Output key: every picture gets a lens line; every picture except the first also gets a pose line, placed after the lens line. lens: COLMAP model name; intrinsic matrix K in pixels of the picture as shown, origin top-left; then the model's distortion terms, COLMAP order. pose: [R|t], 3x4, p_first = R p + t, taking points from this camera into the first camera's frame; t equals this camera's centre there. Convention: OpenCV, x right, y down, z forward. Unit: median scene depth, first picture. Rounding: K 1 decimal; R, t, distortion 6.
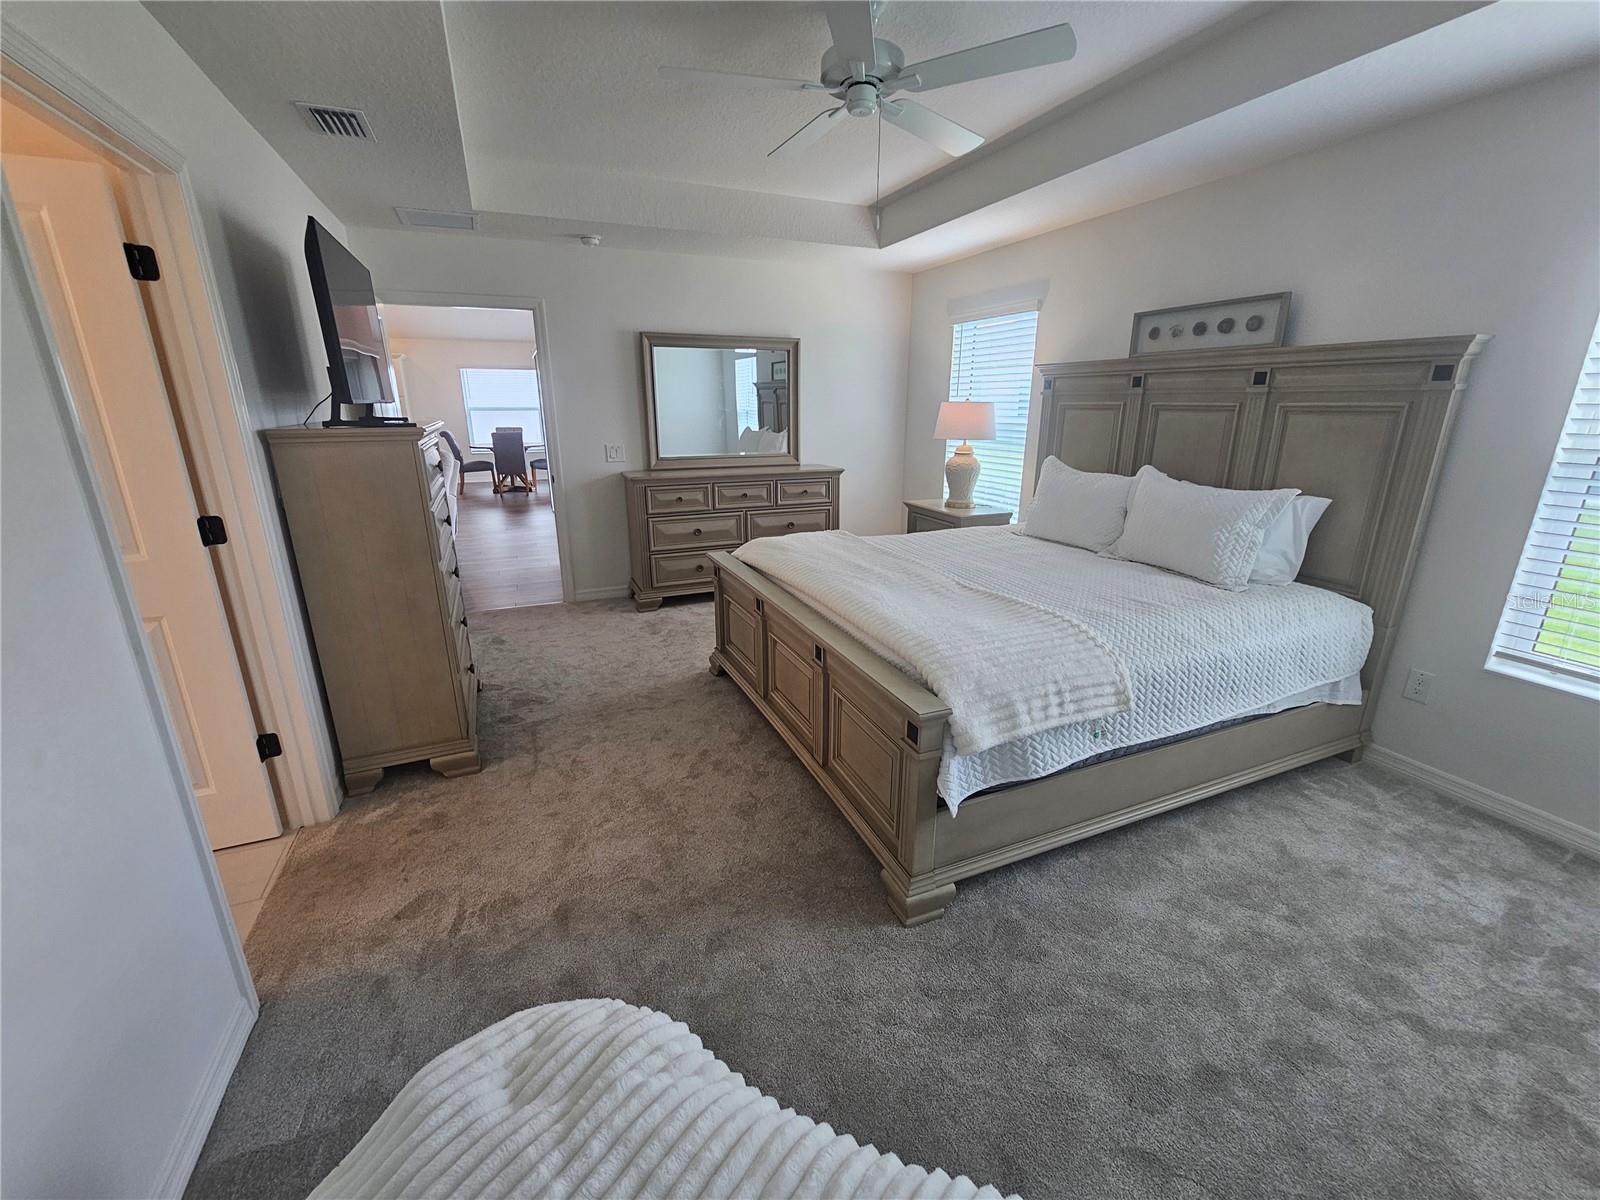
lens RADIAL K [[660.0, 0, 800.0], [0, 660.0, 600.0], [0, 0, 1]] dist [-0.001421, -0.000058]
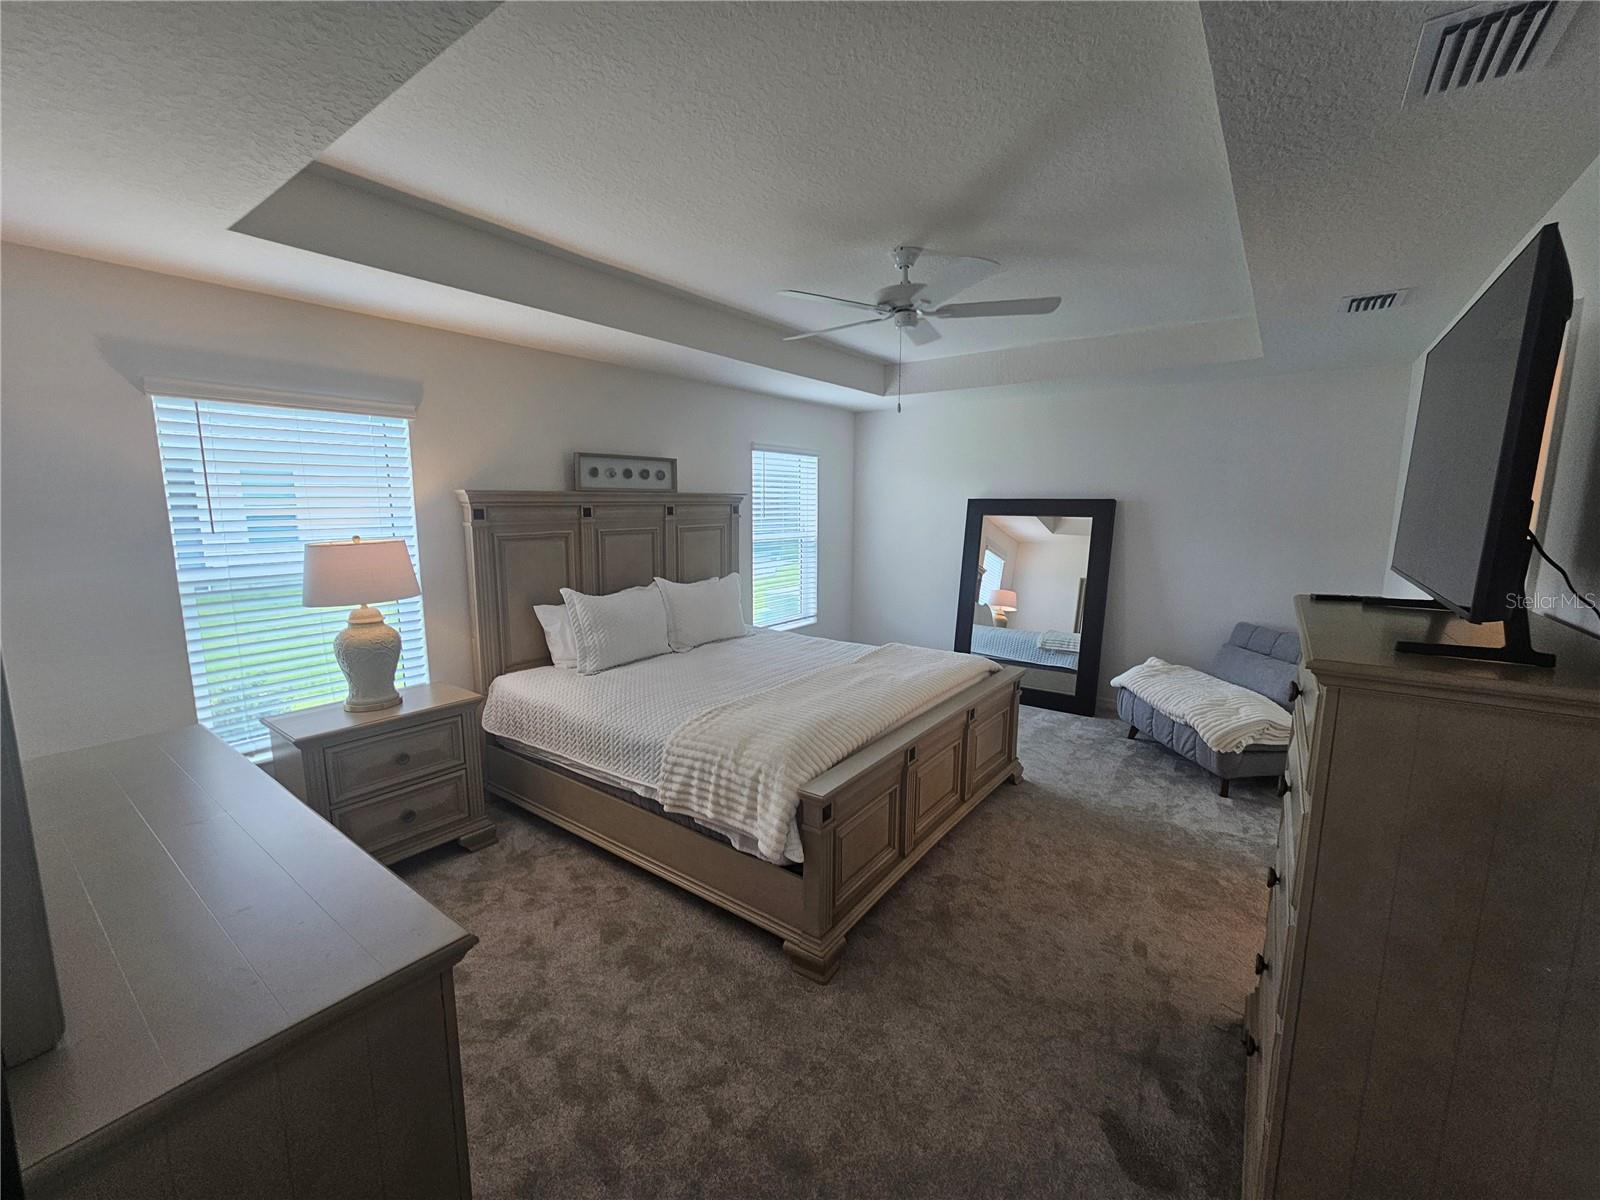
lens RADIAL K [[653.7, 0, 800.0], [0, 653.7, 600.0], [0, 0, 1]] dist [-0.000836, -0.000047]
pose [[-0.503948, -0.132613, 0.853493, -0.674629], [0.245647, 0.925333, 0.288819, -0.453904], [-0.828066, 0.355208, -0.433744, 1.320850]]
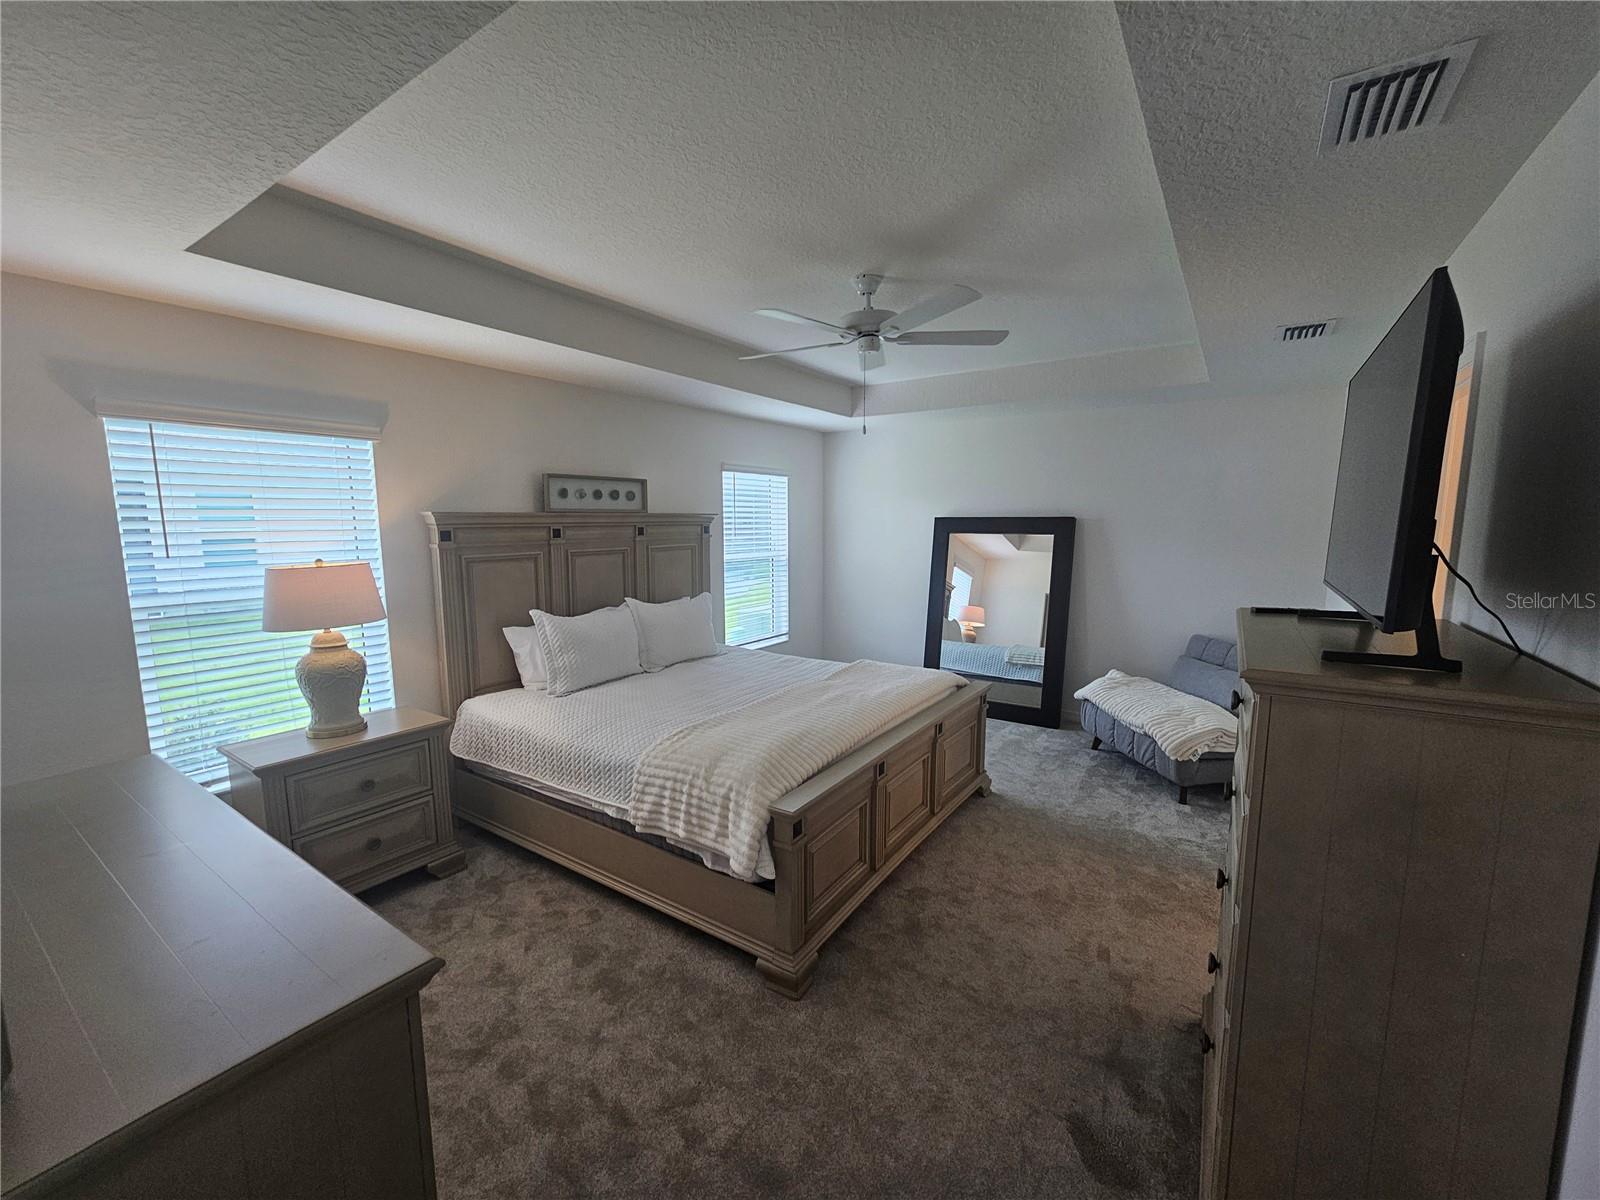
lens RADIAL K [[651.2, 0, 798.8], [0, 651.2, 606.7], [0, 0, 1]] dist [0.000379, 0.000024]
pose [[-0.538478, -0.111491, 0.835231, -0.682598], [0.245964, 0.927244, 0.282347, -0.455389], [-0.805943, 0.357474, -0.471878, 1.320538]]
